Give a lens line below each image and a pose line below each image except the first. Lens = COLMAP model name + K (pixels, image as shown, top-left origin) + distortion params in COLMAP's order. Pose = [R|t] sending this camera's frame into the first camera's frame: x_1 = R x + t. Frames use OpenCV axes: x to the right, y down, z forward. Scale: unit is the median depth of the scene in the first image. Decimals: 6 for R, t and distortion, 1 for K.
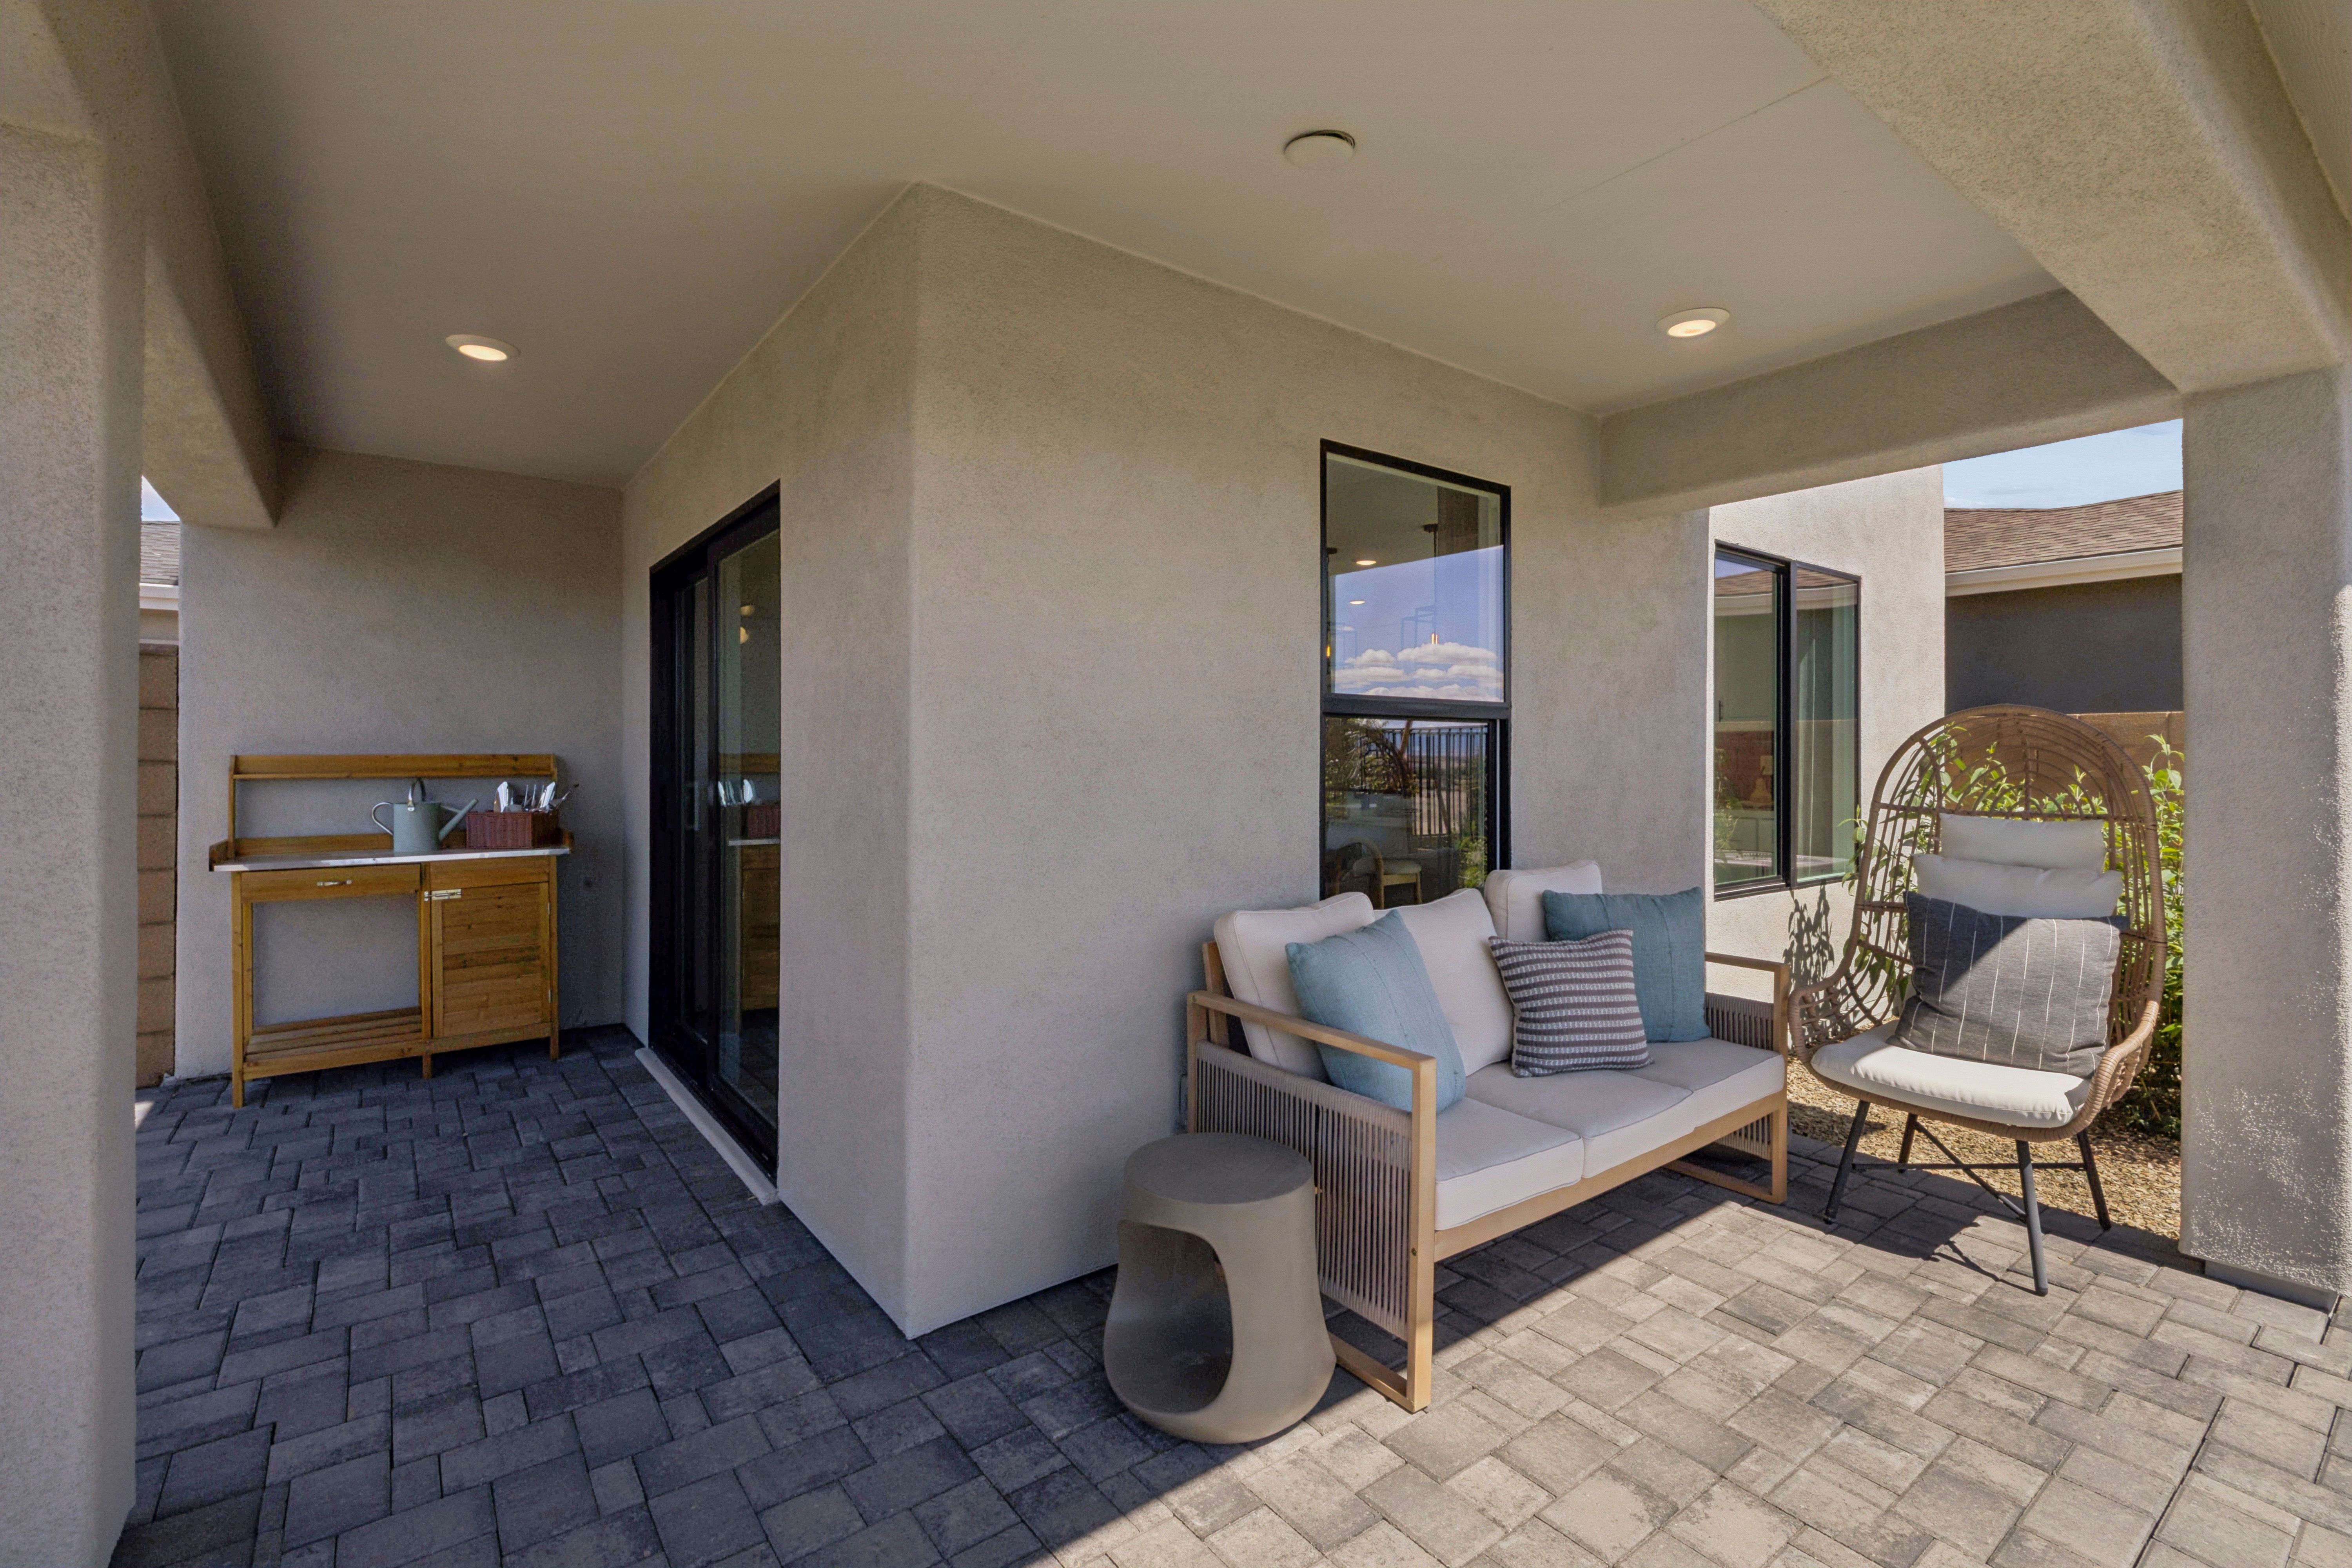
lens RADIAL K [[1035.3, 0, 1179.0], [0, 1035.3, 750.2], [0, 0, 1]] dist [0.002008, 0.000192]
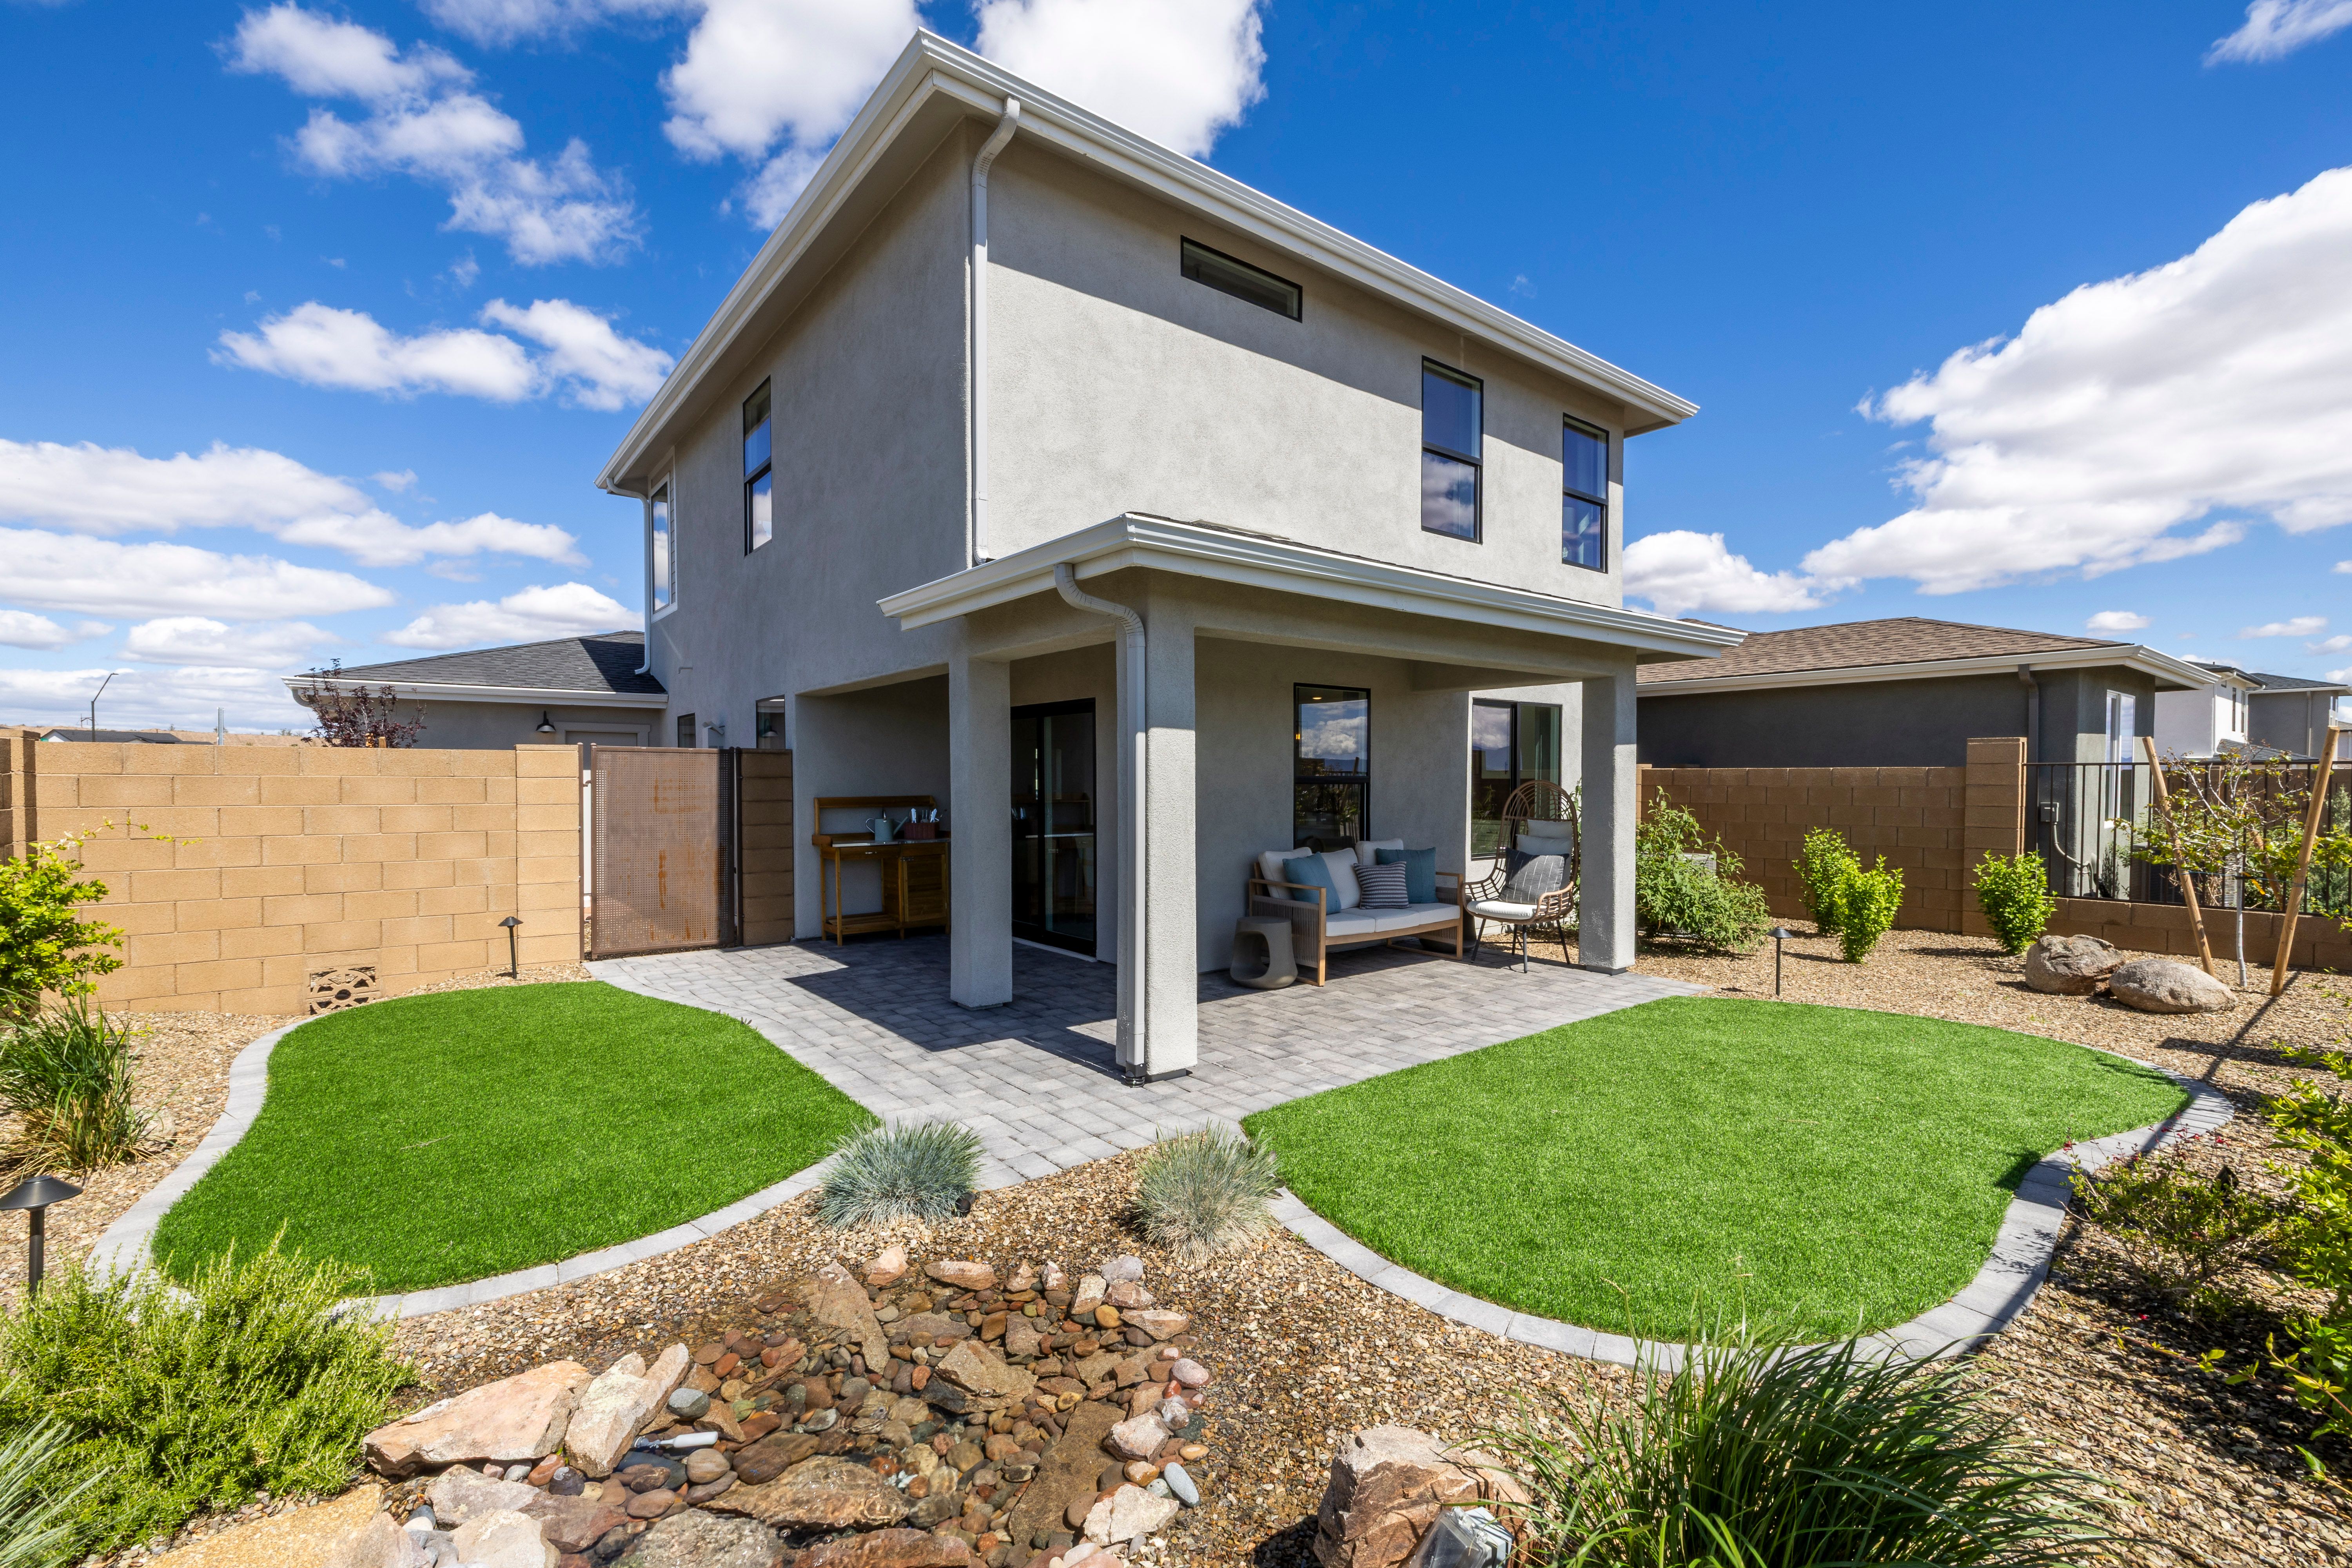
lens RADIAL K [[1035.3, 0, 1179.0], [0, 1035.3, 750.2], [0, 0, 1]] dist [0.002008, 0.000192]
pose [[0.999769, -0.001127, 0.021451, -0.231203], [0.001675, 0.999673, -0.025518, -0.053390], [-0.021416, 0.025548, 0.999444, -1.792065]]
